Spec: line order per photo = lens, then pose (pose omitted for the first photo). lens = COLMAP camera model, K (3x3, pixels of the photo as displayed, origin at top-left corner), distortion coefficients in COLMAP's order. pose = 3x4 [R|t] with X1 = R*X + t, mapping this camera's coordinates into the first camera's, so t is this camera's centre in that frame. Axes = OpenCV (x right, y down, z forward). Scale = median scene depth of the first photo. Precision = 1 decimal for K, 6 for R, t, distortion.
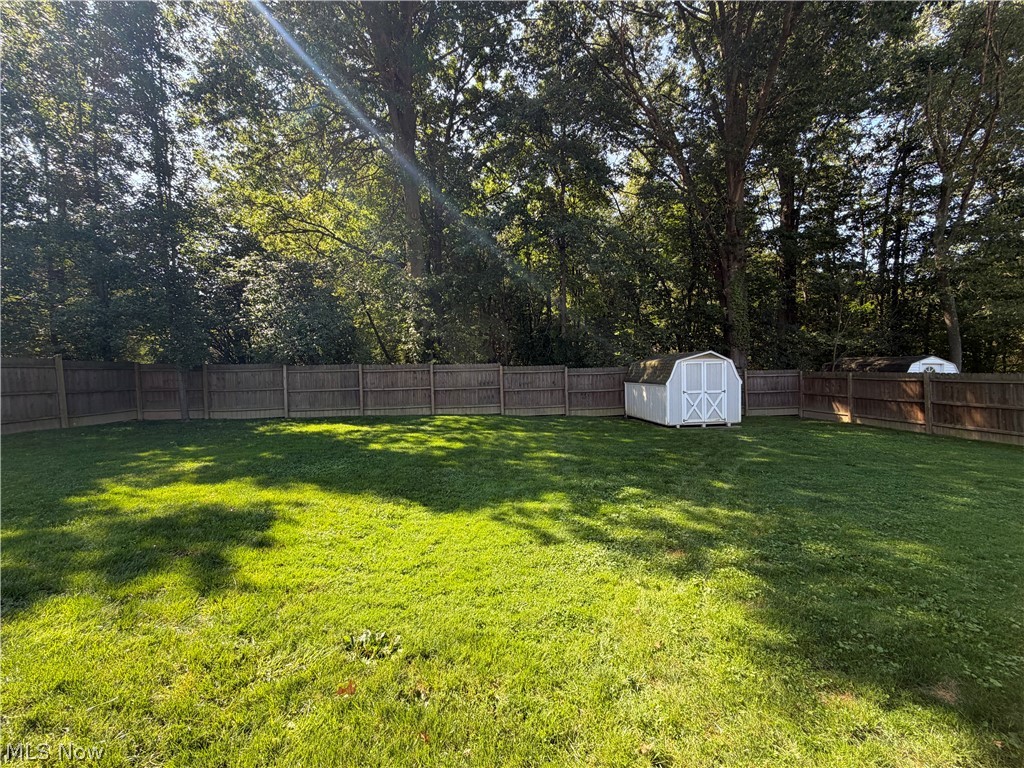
lens RADIAL K [[412.1, 0, 504.7], [0, 412.1, 379.8], [0, 0, 1]] dist [-0.000421, 0.000948]
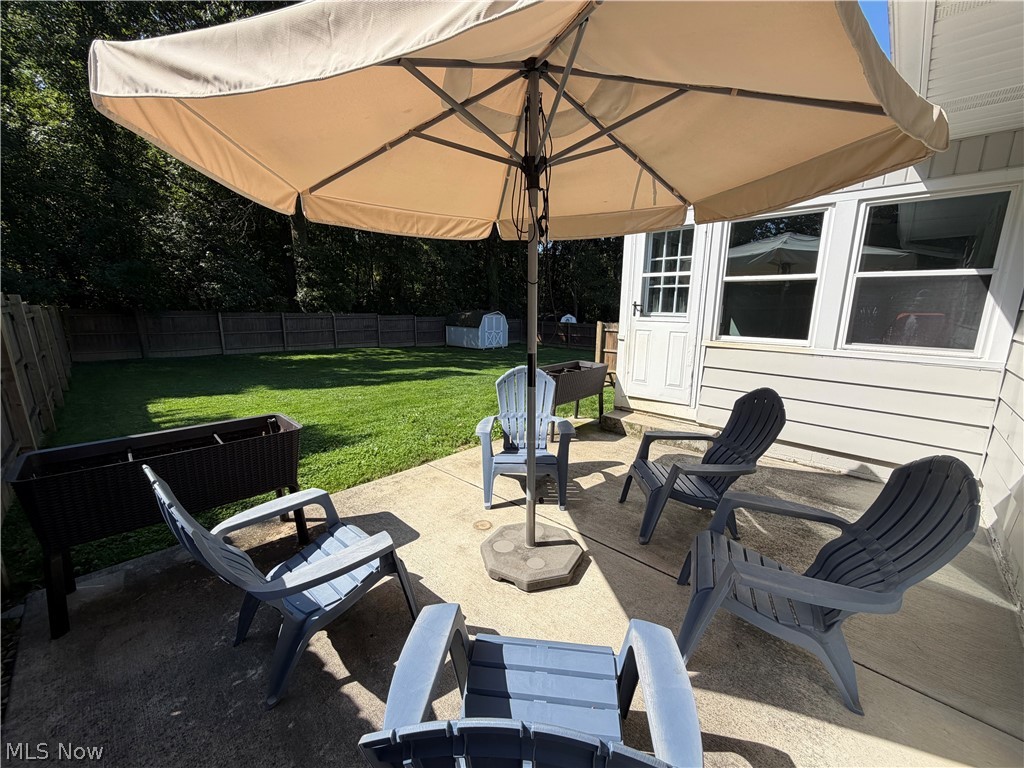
lens RADIAL K [[412.1, 0, 511.6], [0, 412.1, 386.5], [0, 0, 1]] dist [-0.000421, 0.000948]
pose [[0.758093, -0.094452, 0.645270, -0.692139], [-0.013322, 0.987007, 0.160125, -0.025991], [-0.652010, -0.129986, 0.746985, -0.528376]]
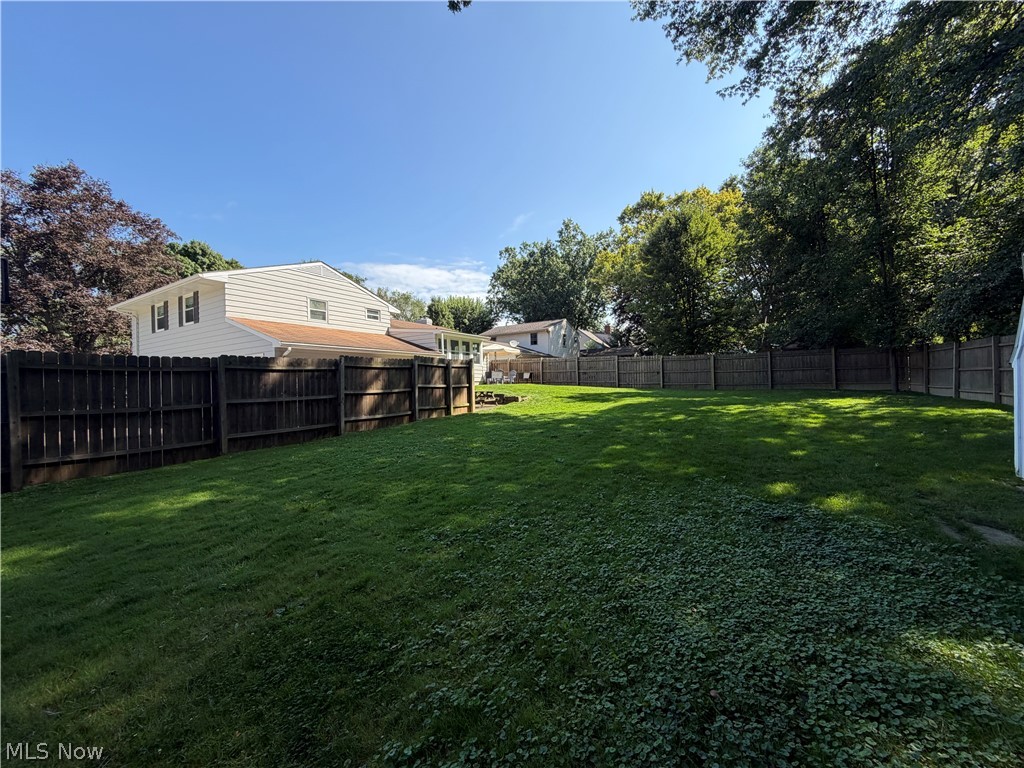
lens RADIAL K [[412.1, 0, 508.8], [0, 412.1, 385.0], [0, 0, 1]] dist [-0.000421, 0.000948]
pose [[-0.600867, 0.045229, -0.798068, 0.869181], [0.022218, 0.998957, 0.039887, 0.001267], [0.799040, 0.006235, -0.601246, 0.748261]]
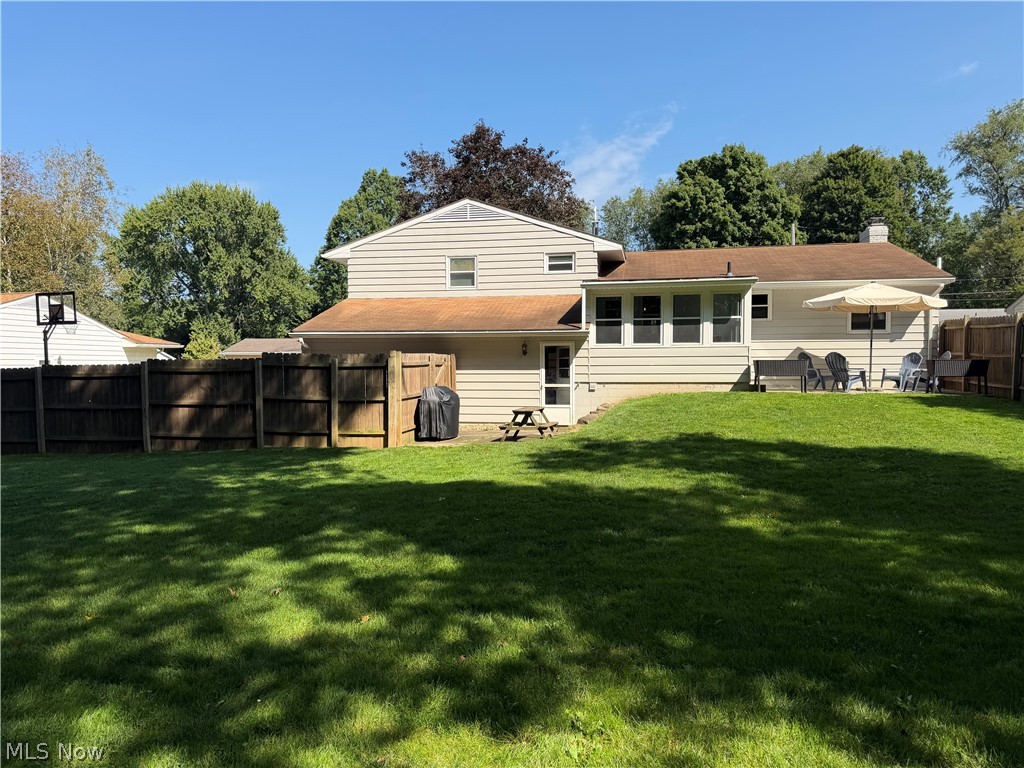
lens RADIAL K [[727.0, 0, 515.0], [0, 727.0, 394.1], [0, 0, 1]] dist [0.057036, -0.038156]
pose [[-0.964090, 0.022161, 0.264651, -0.322021], [0.039020, 0.997518, 0.058614, -0.018520], [-0.262695, 0.066836, -0.962561, 0.994141]]
